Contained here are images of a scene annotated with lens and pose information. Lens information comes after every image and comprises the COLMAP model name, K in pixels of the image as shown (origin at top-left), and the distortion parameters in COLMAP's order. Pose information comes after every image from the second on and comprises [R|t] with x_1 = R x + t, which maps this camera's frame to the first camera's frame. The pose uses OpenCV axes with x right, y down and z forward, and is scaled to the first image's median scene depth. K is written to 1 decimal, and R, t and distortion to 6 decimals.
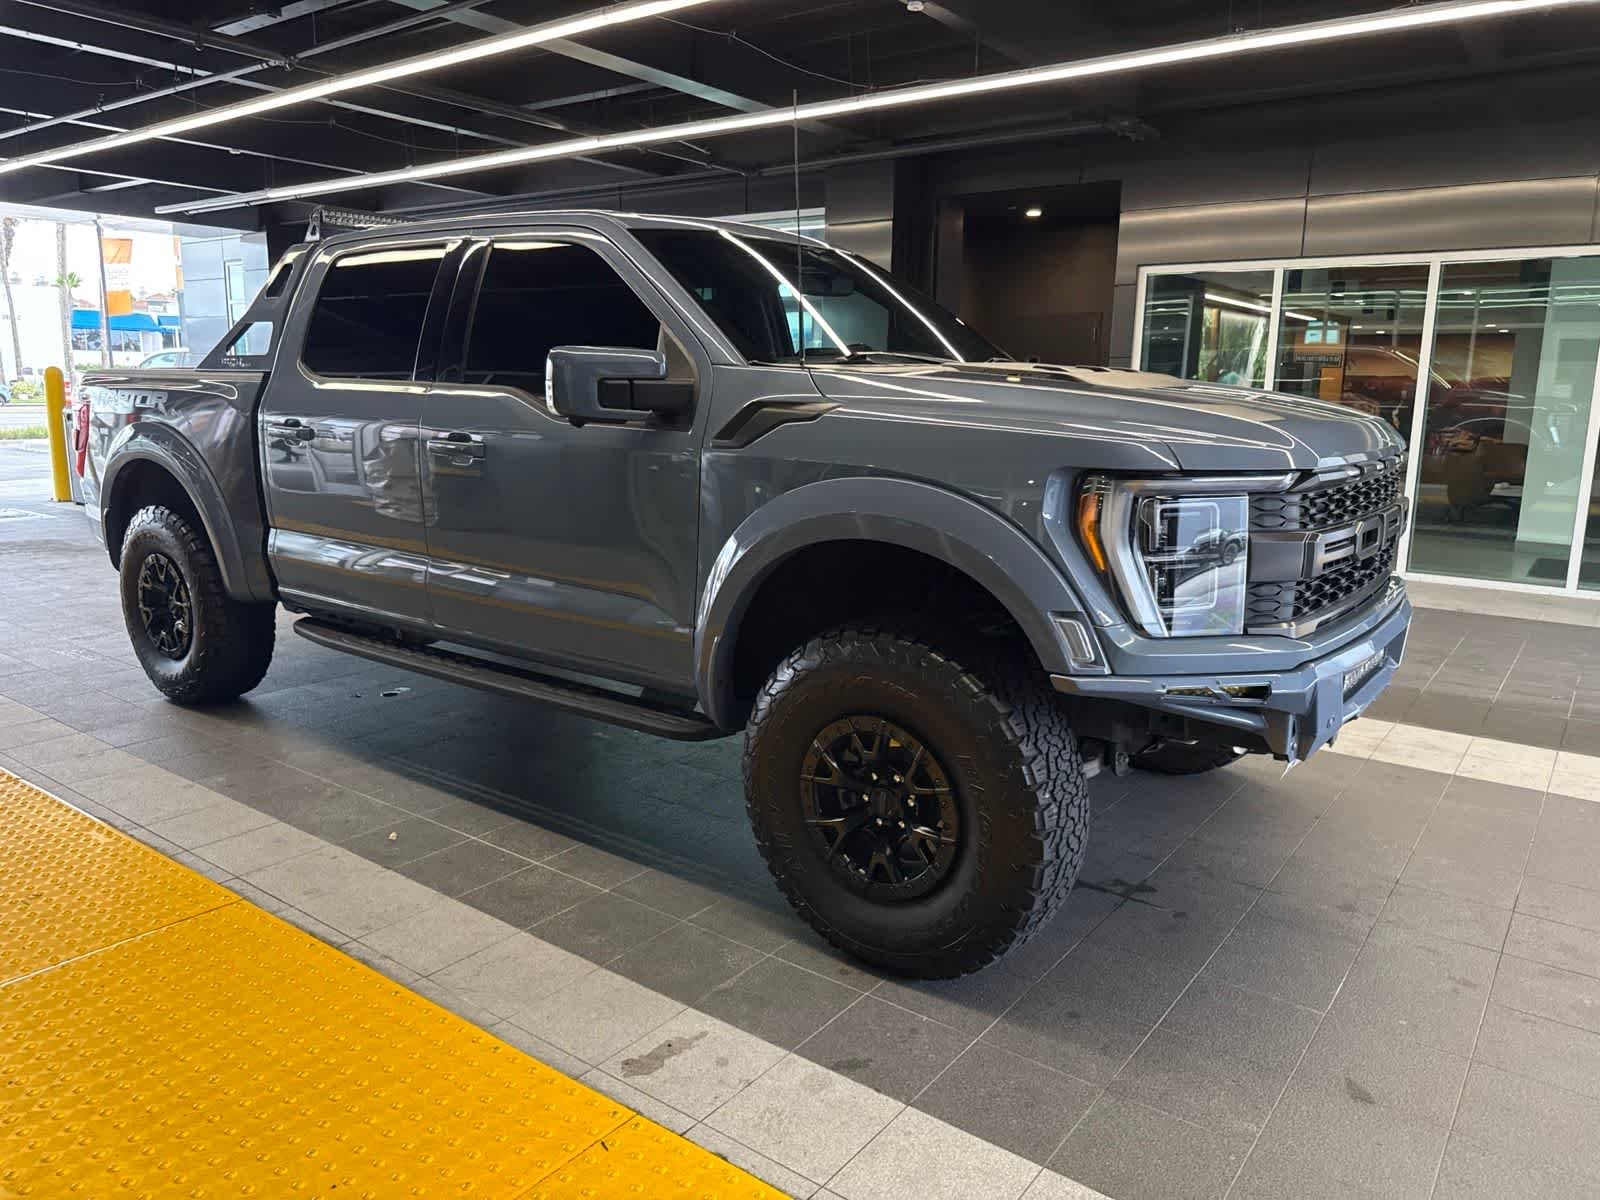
lens RADIAL K [[1139.2, 0, 804.2], [0, 1139.2, 588.9], [0, 0, 1]] dist [0.010159, -0.011211]
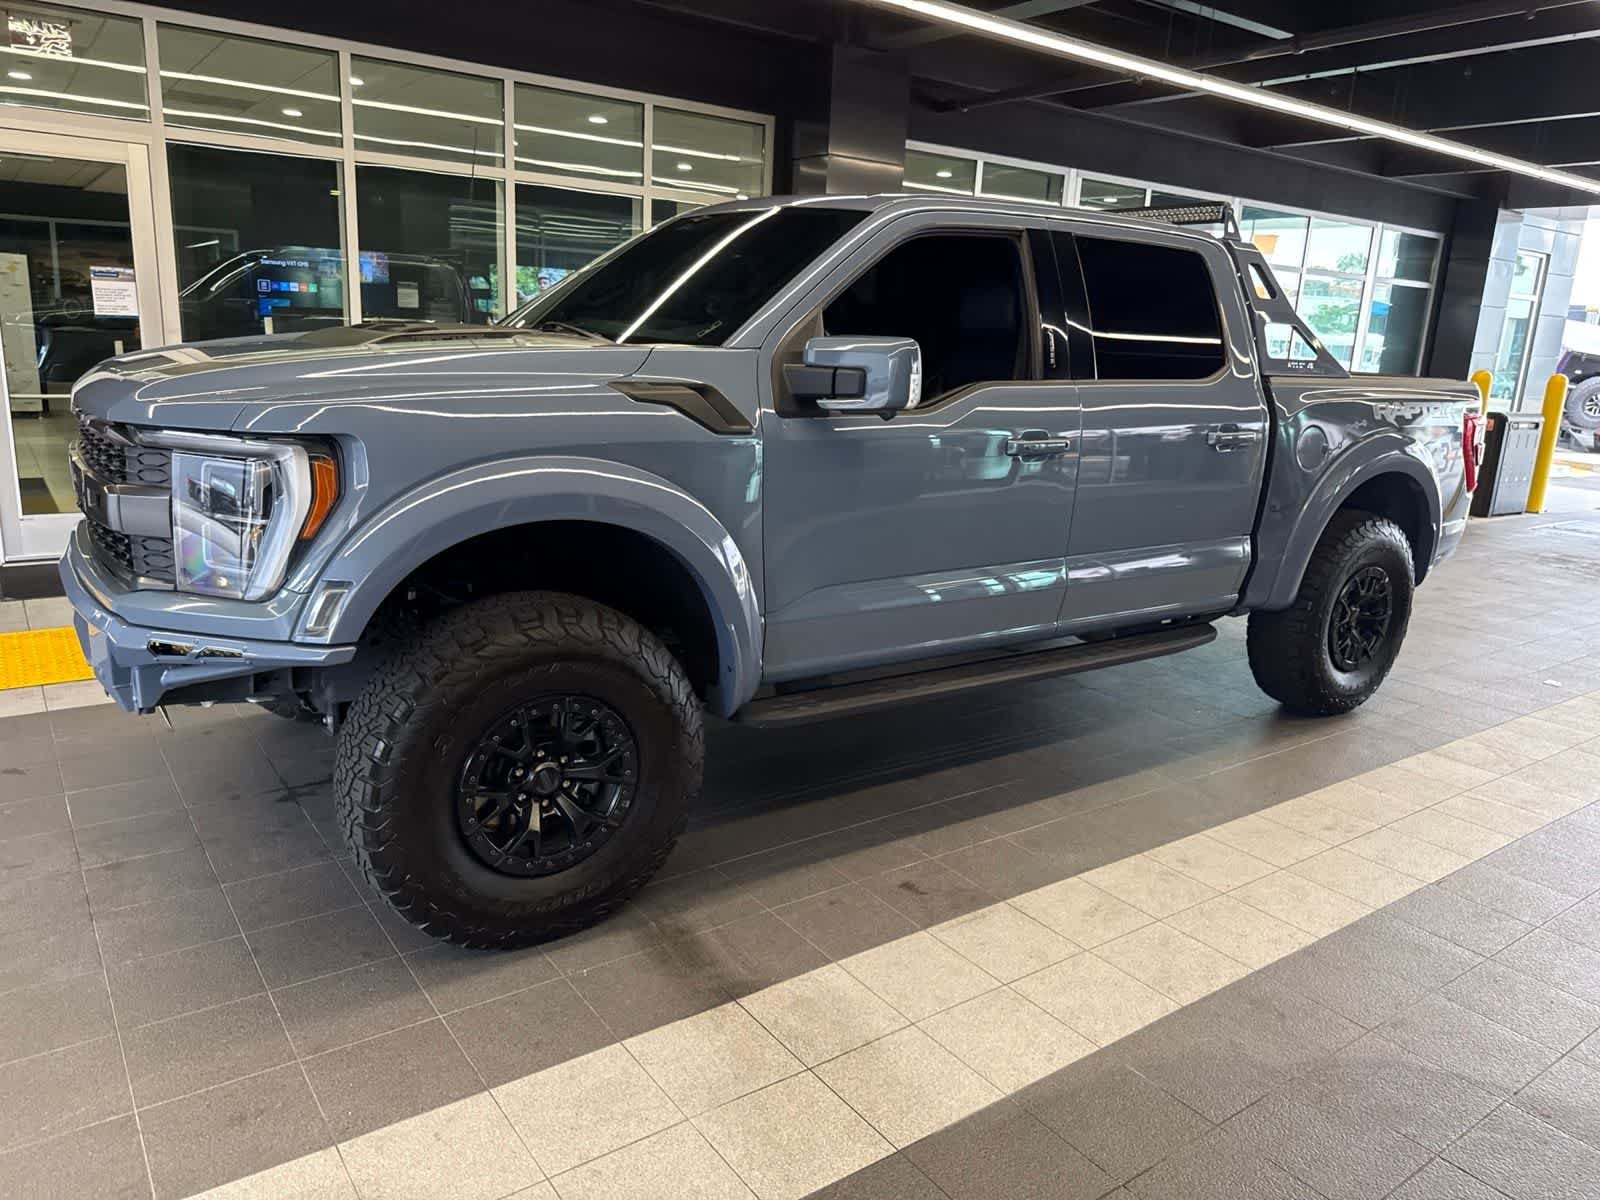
lens RADIAL K [[1131.8, 0, 805.4], [0, 1131.8, 596.1], [0, 0, 1]] dist [0.003765, -0.000504]
pose [[-0.296709, 0.191951, -0.935478, 1.202792], [-0.223221, 0.938513, 0.263374, -0.337549], [0.928513, 0.286964, -0.235618, 1.766180]]
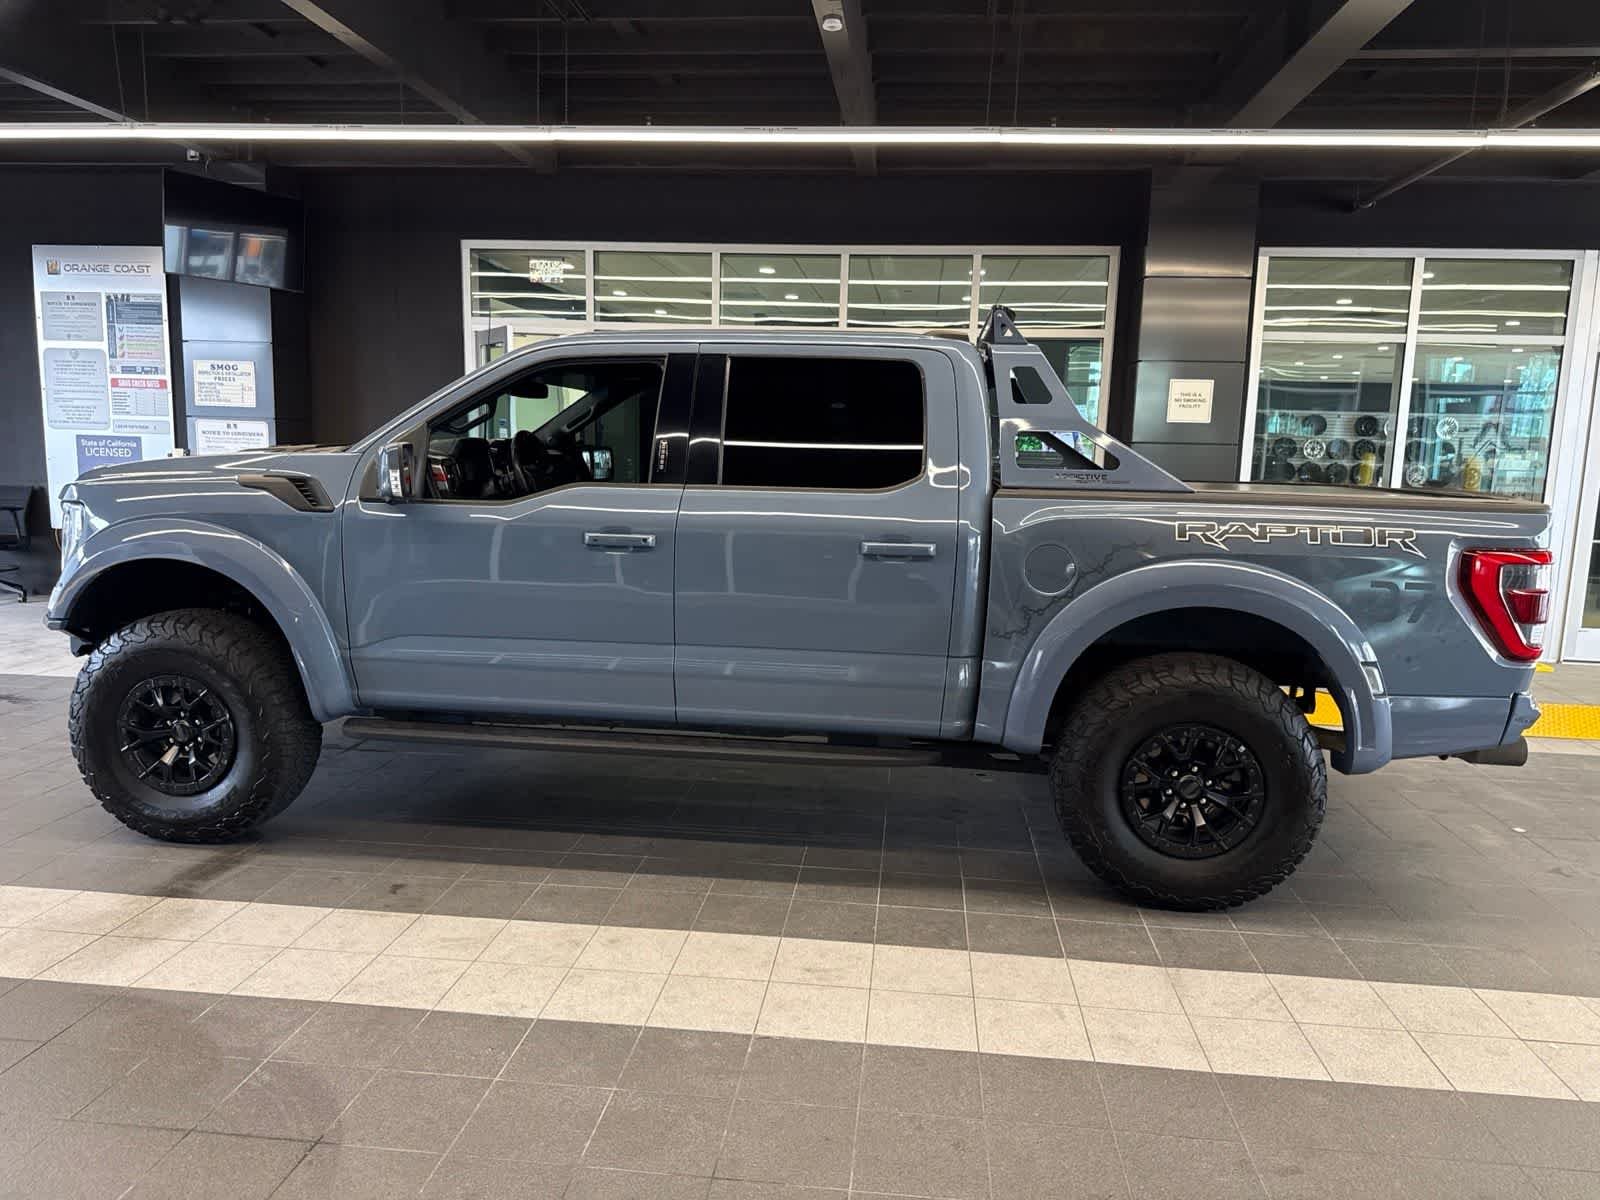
lens RADIAL K [[1139.2, 0, 804.2], [0, 1139.2, 588.9], [0, 0, 1]] dist [0.010159, -0.011211]
pose [[-0.858228, 0.028655, -0.512469, 0.516308], [-0.132120, 0.952462, 0.274519, -0.562079], [0.495973, 0.303307, -0.813643, 2.841308]]
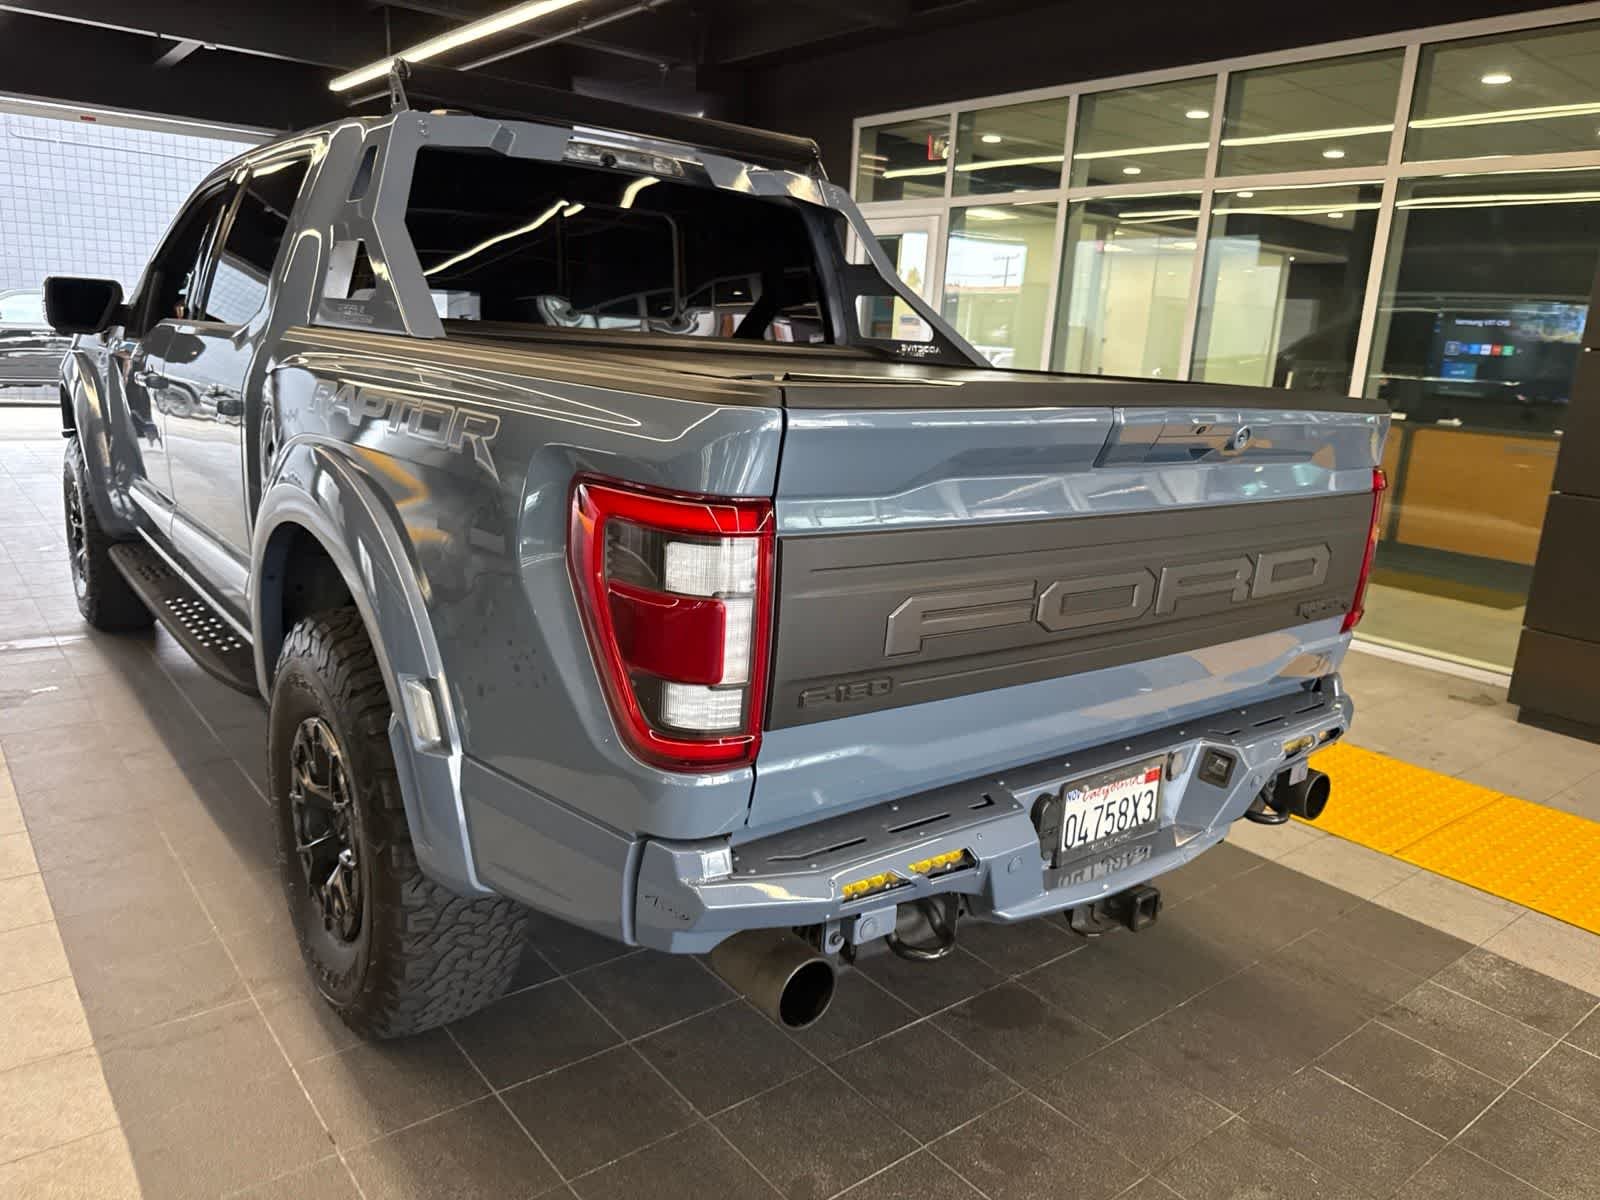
lens RADIAL K [[1139.2, 0, 804.2], [0, 1139.2, 588.9], [0, 0, 1]] dist [0.010159, -0.011211]
pose [[-0.965722, -0.123720, 0.228199, -0.931995], [-0.025199, 0.919641, 0.391950, -0.528534], [-0.258354, 0.372764, -0.891235, 2.655568]]
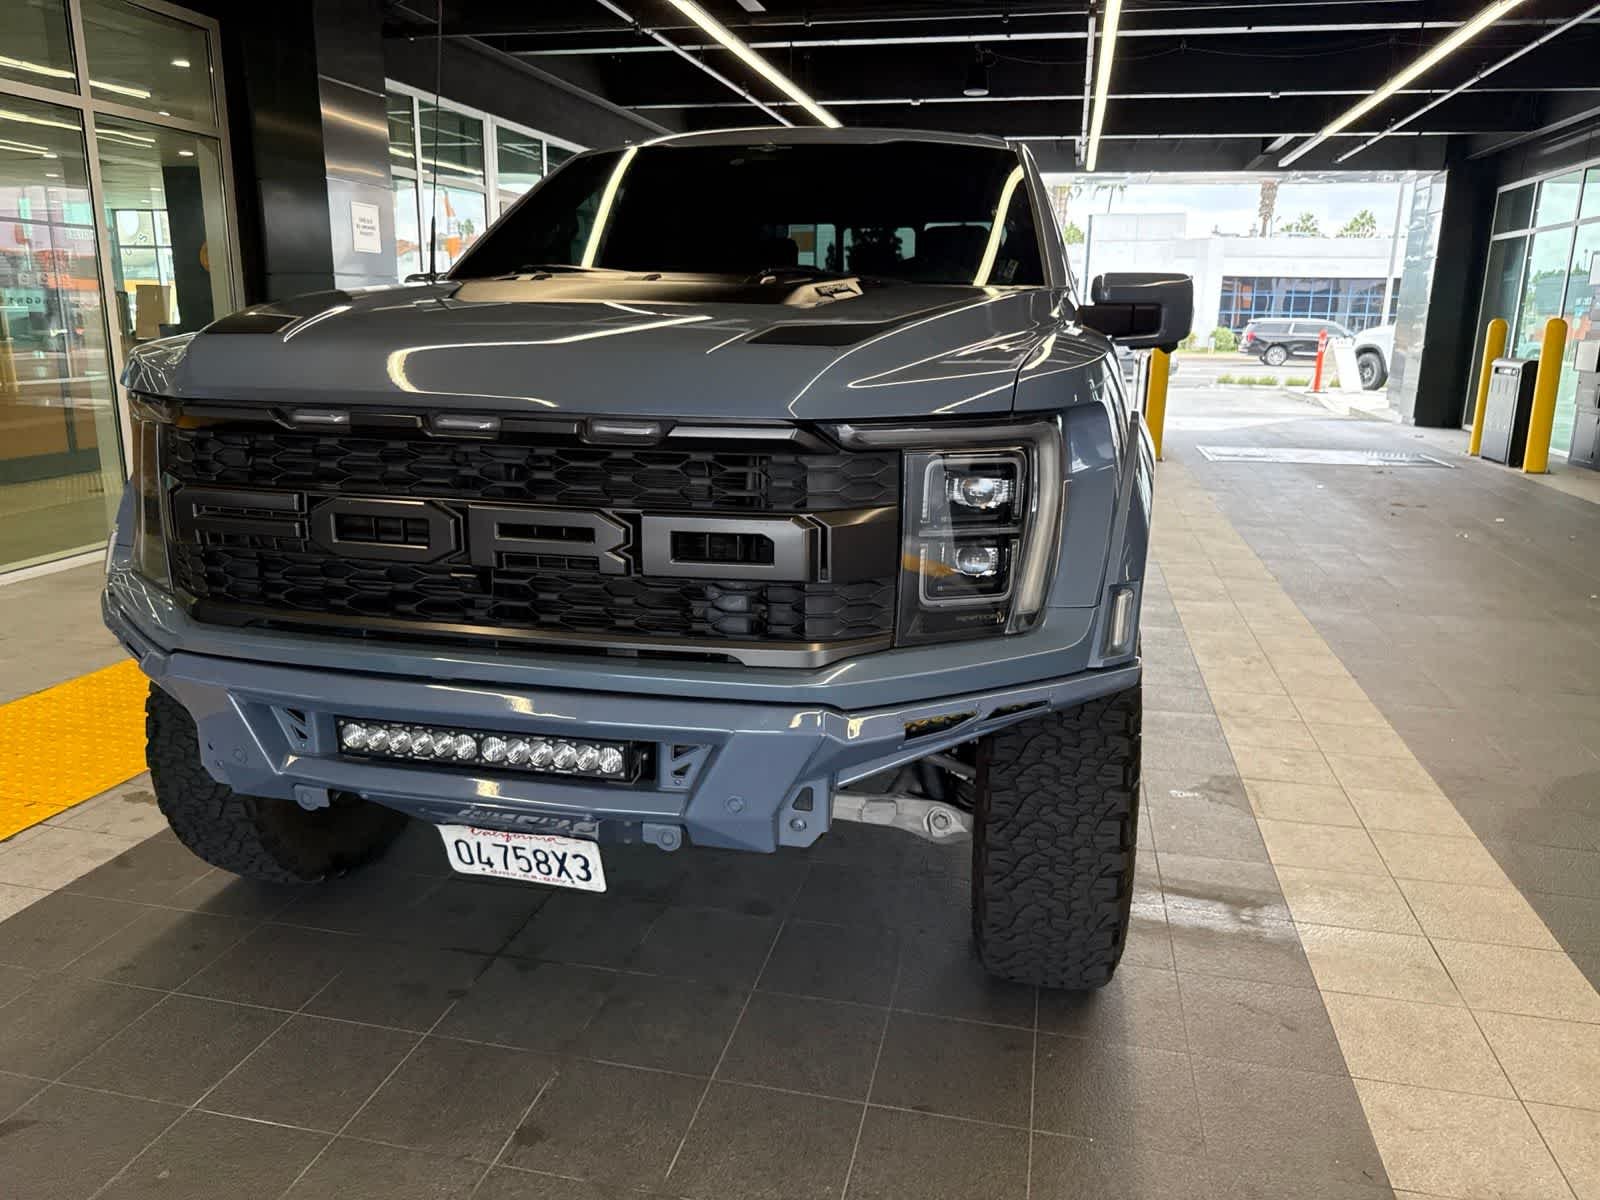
lens RADIAL K [[1136.8, 0, 804.4], [0, 1136.8, 583.2], [0, 0, 1]] dist [0.008418, -0.009161]
pose [[0.410505, 0.200688, -0.889500, 1.062518], [-0.172804, 0.974925, 0.140213, -0.132668], [0.895335, 0.096151, 0.434892, 0.862043]]
